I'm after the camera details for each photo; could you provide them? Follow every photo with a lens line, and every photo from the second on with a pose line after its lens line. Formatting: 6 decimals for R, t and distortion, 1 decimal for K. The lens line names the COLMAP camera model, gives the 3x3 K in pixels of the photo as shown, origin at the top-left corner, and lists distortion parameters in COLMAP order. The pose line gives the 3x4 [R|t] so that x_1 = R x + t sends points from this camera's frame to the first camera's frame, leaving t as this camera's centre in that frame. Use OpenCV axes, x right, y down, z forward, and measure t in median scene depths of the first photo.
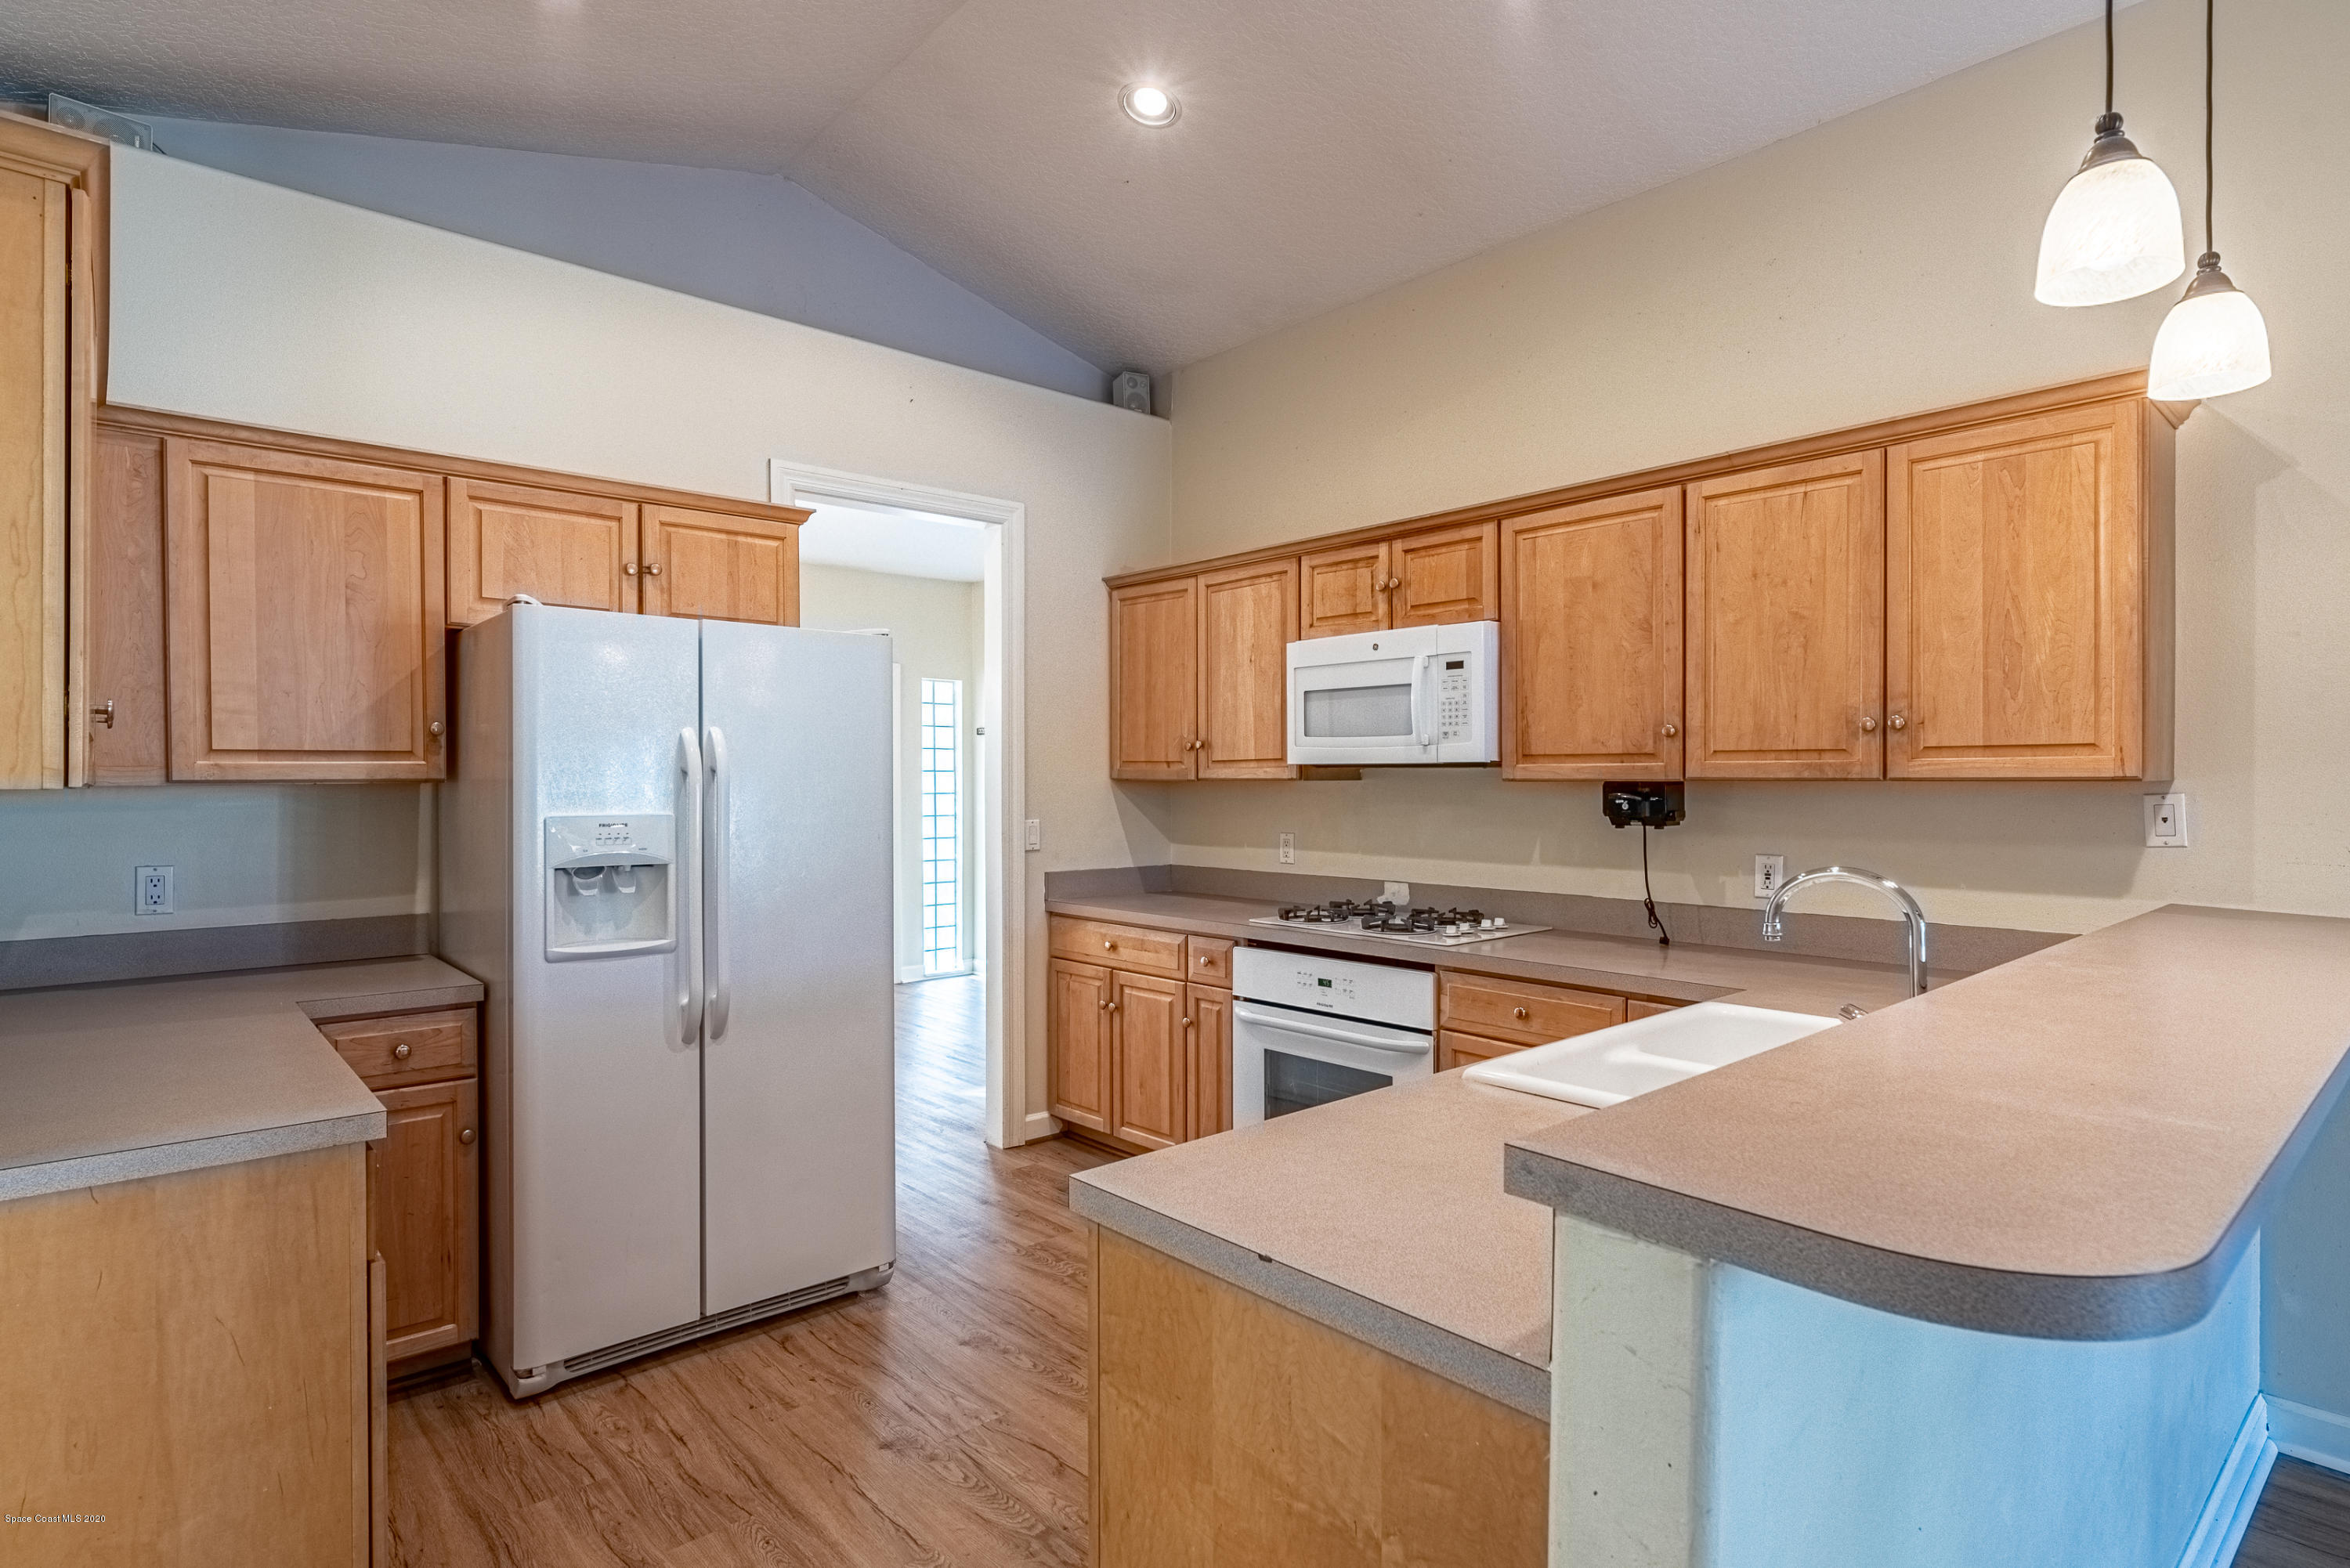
lens RADIAL K [[1201.1, 0, 1122.9], [0, 1201.1, 804.5], [0, 0, 1]] dist [-0.001231, -0.000742]
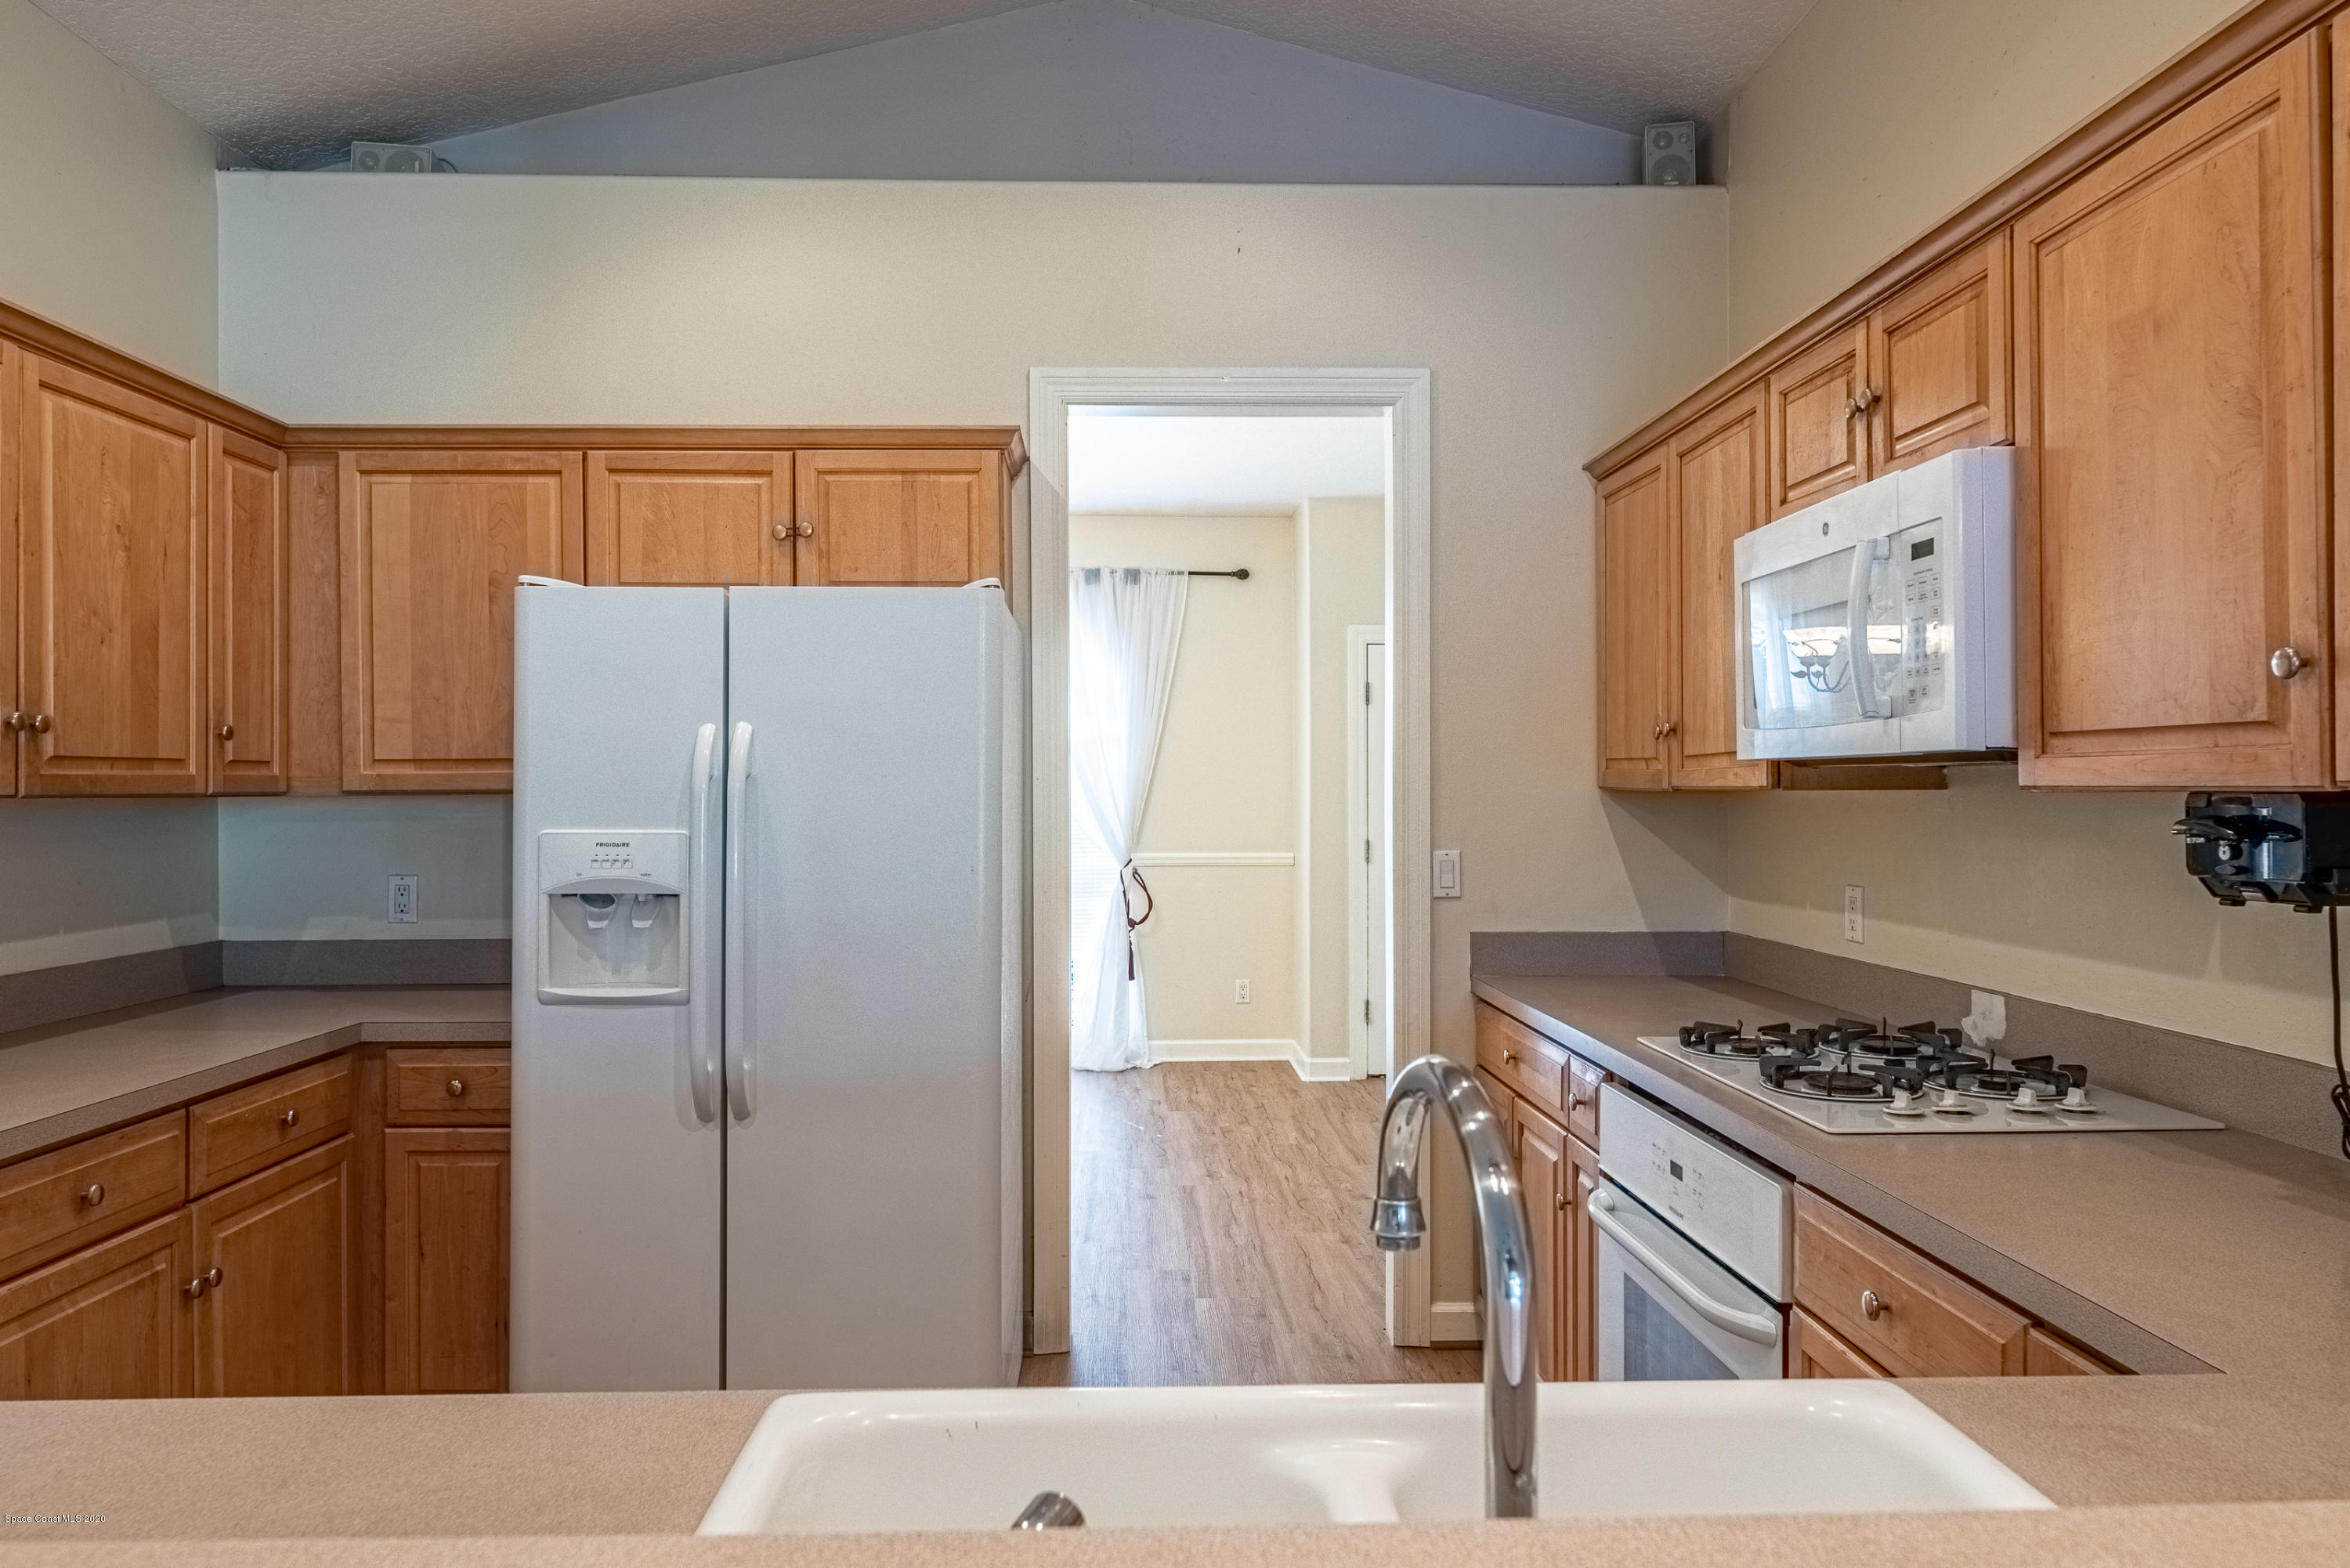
lens RADIAL K [[1522.8, 0, 1299.2], [0, 1522.8, 810.3], [0, 0, 1]] dist [-0.000136, -0.002825]
pose [[0.778469, 0.007794, -0.627634, 0.505067], [-0.012056, 0.999924, -0.002535, -0.007995], [0.627567, 0.009540, 0.778504, 0.404261]]
